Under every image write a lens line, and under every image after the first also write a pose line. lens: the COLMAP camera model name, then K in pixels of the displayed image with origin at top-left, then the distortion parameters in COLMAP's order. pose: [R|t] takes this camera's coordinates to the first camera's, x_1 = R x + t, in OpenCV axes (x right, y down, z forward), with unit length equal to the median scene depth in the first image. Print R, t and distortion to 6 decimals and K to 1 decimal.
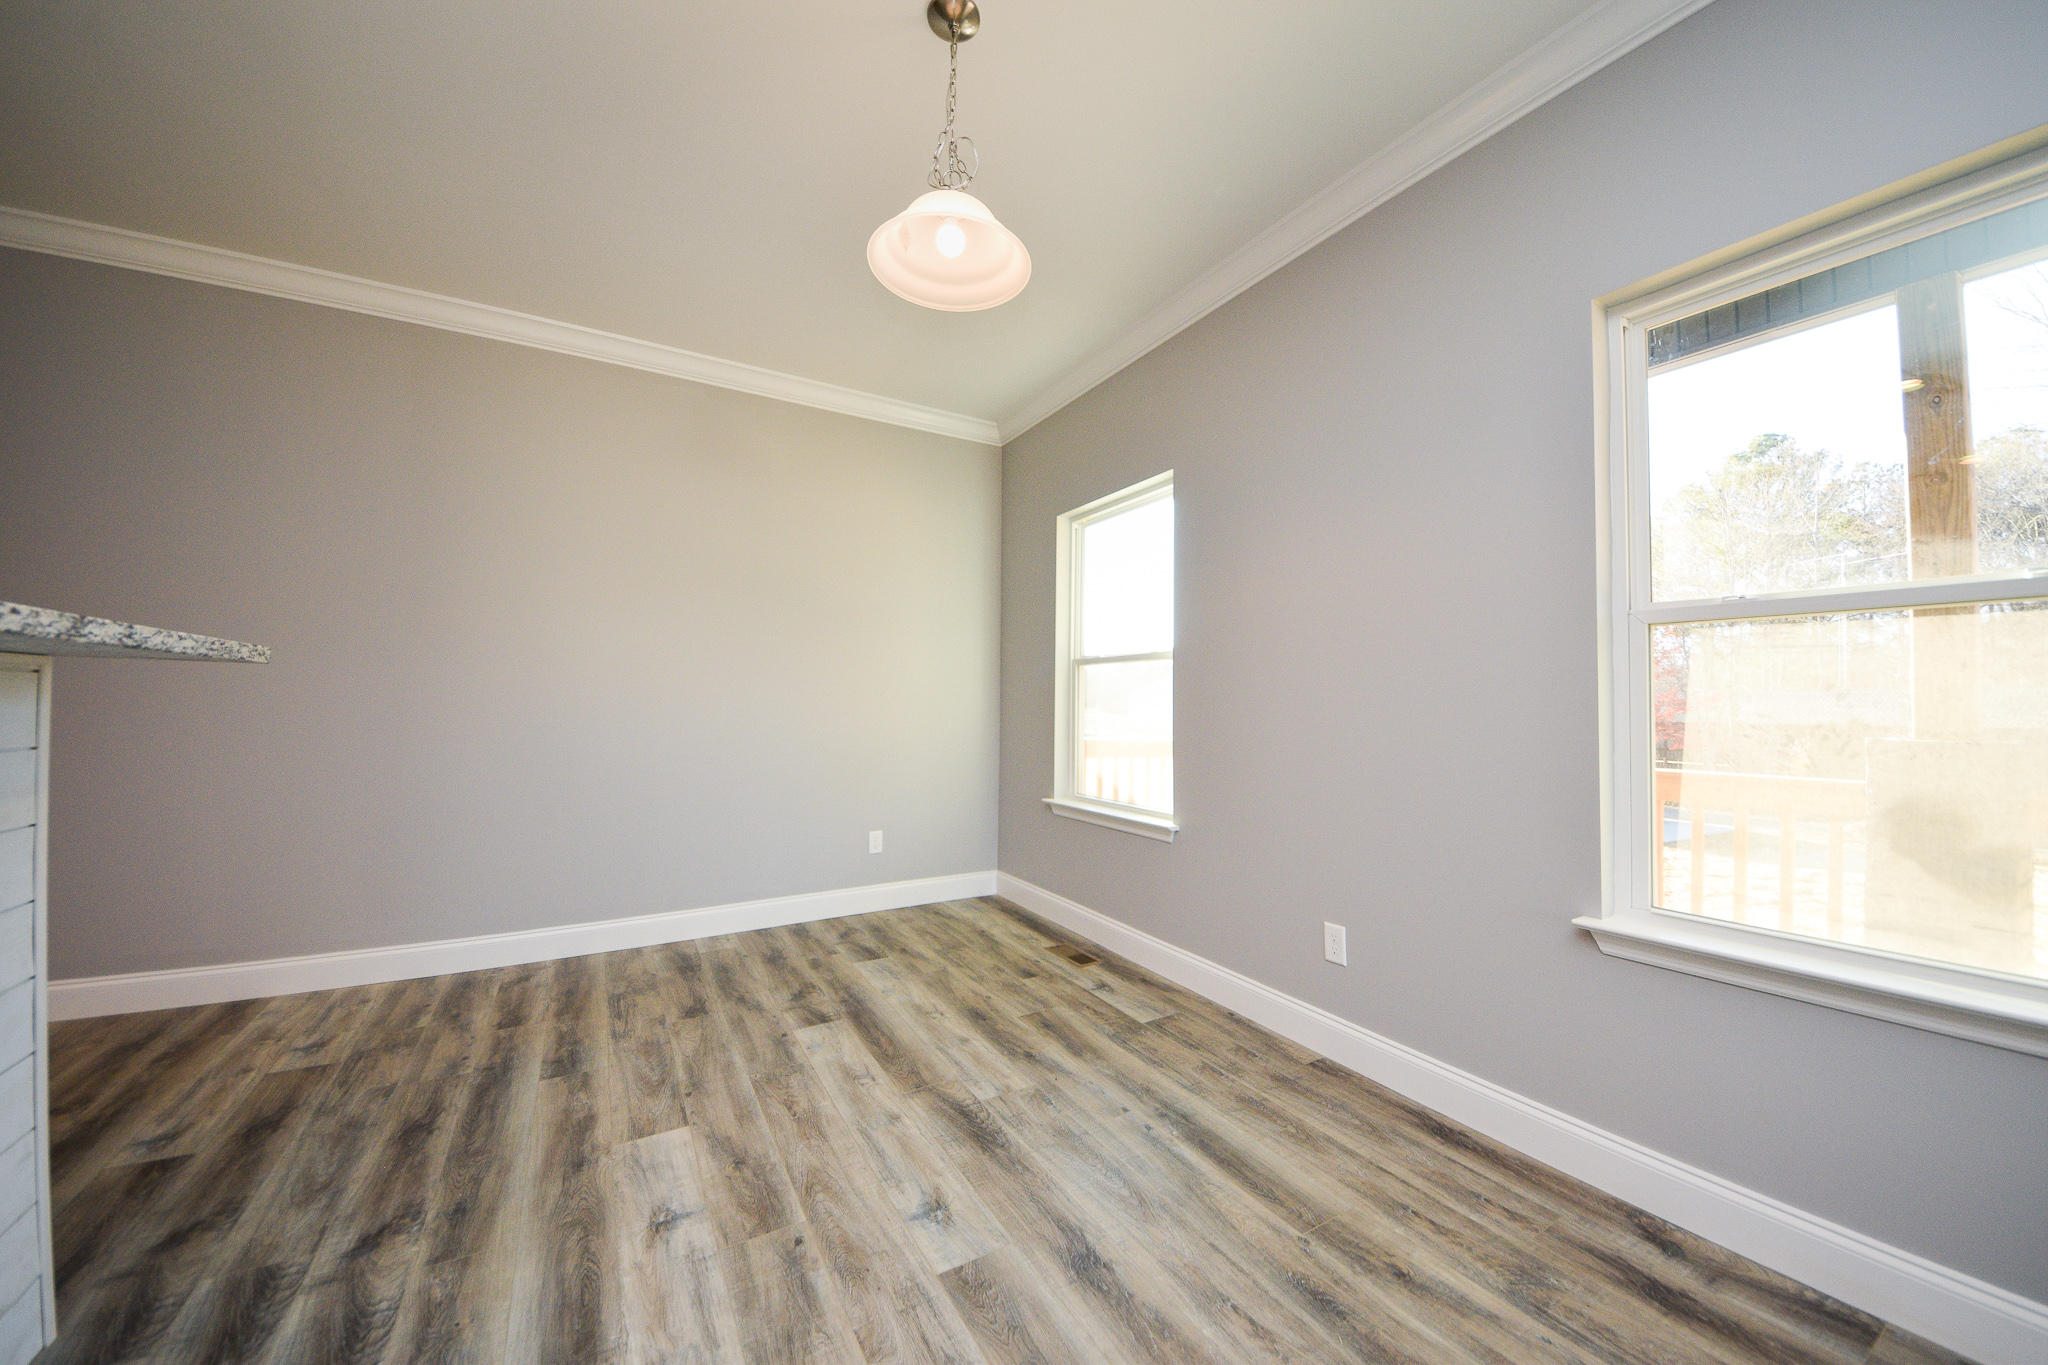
lens RADIAL K [[724.5, 0, 1024.0], [0, 724.5, 682.5], [0, 0, 1]] dist [0.029992, -0.017925]
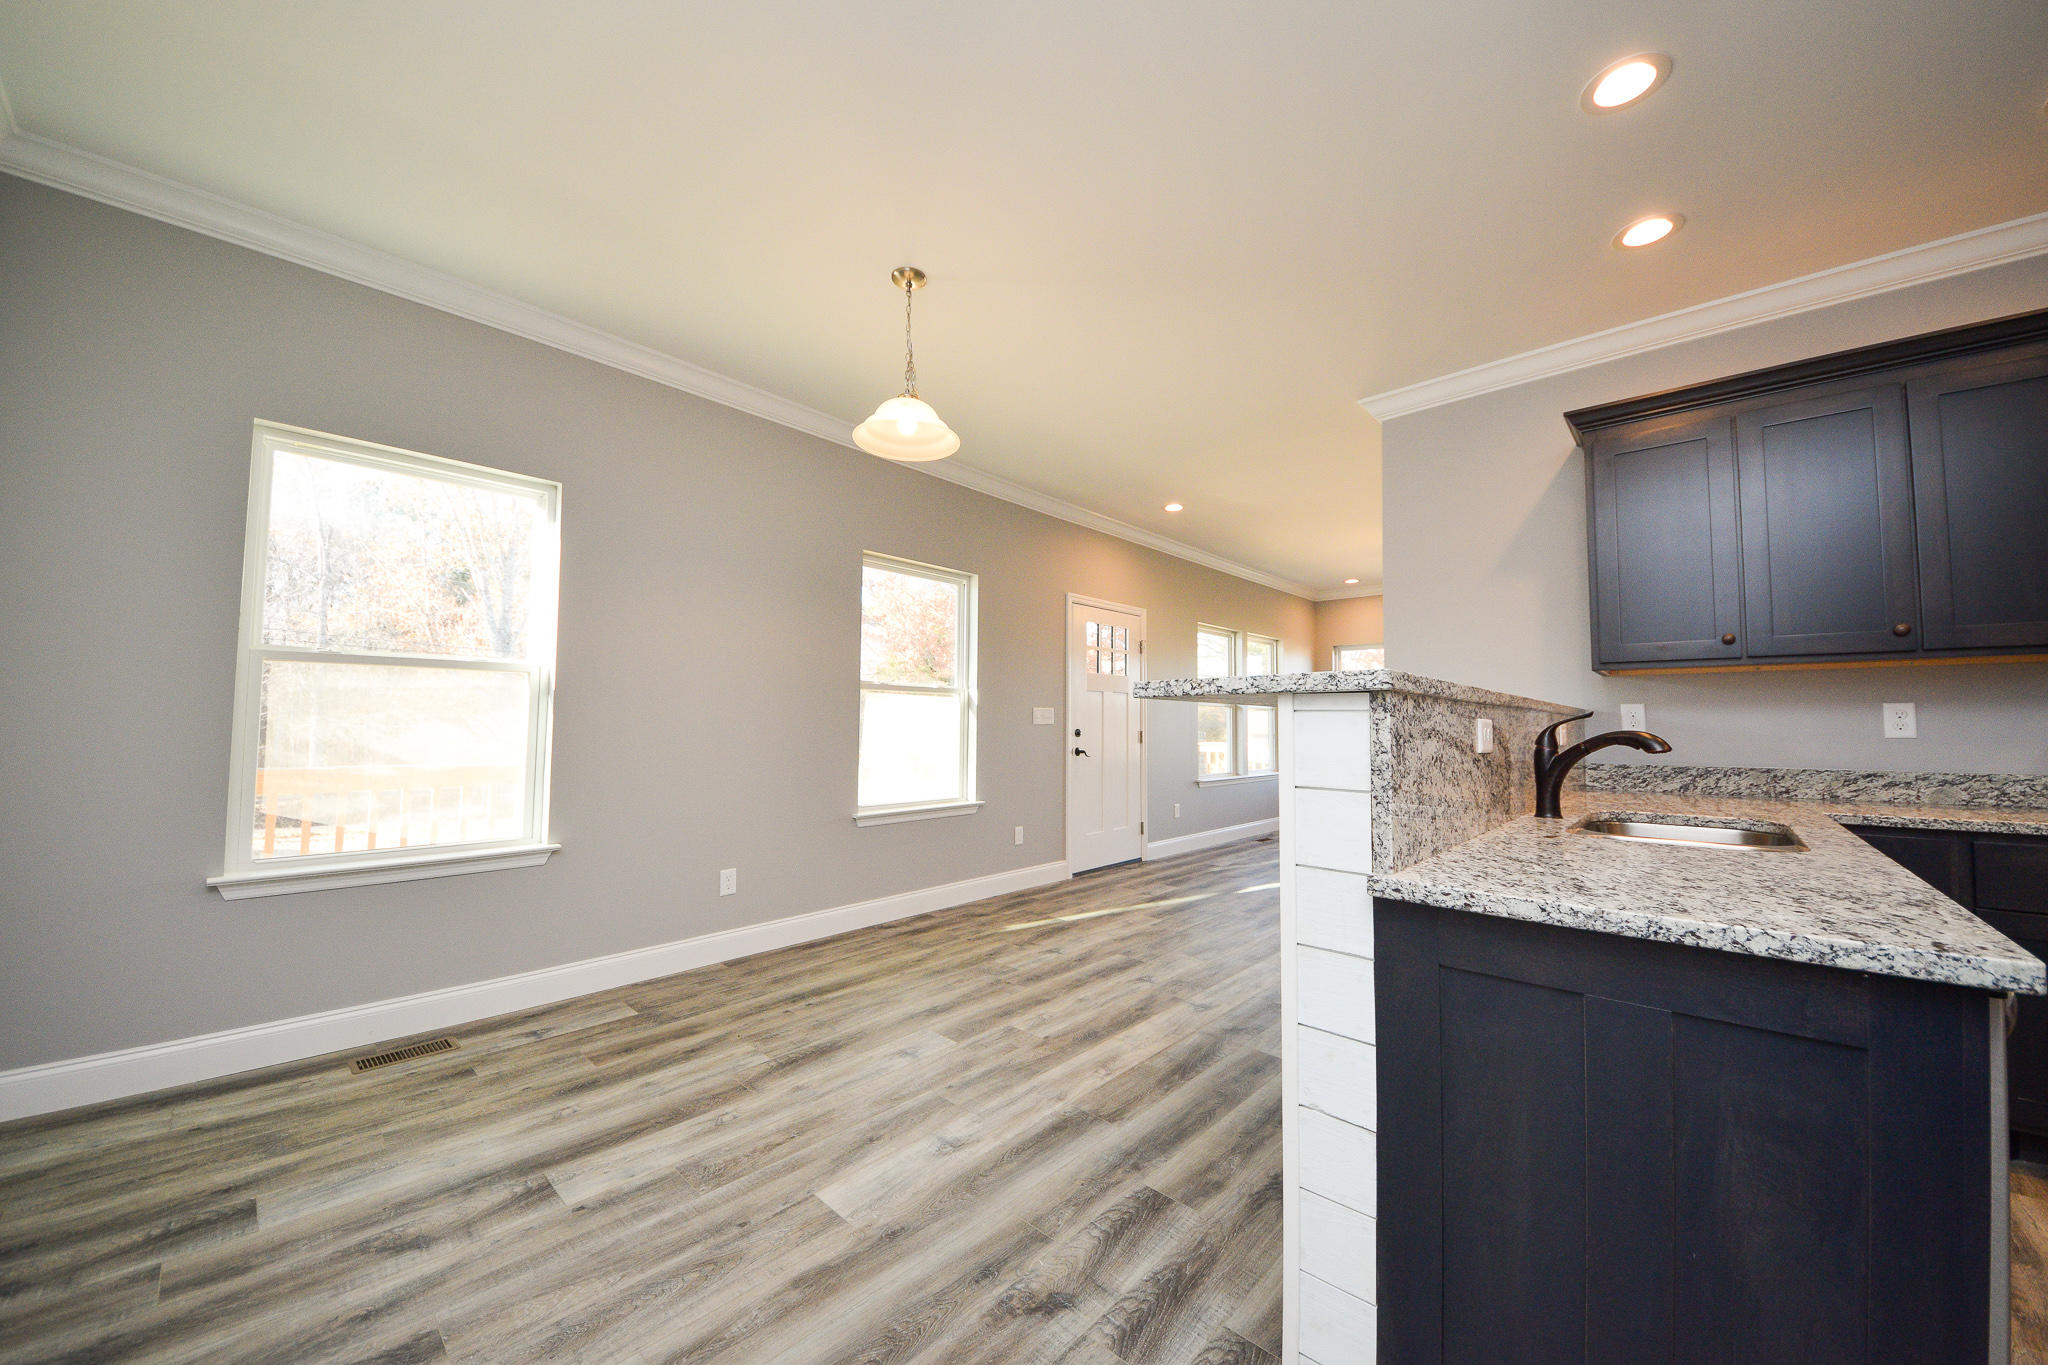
lens RADIAL K [[724.5, 0, 1024.0], [0, 724.5, 682.5], [0, 0, 1]] dist [0.029992, -0.017925]
pose [[-0.284450, 0.048761, 0.957450, -1.212701], [-0.030262, 0.997751, -0.059804, 0.028137], [-0.958213, -0.045986, -0.282334, 0.890820]]
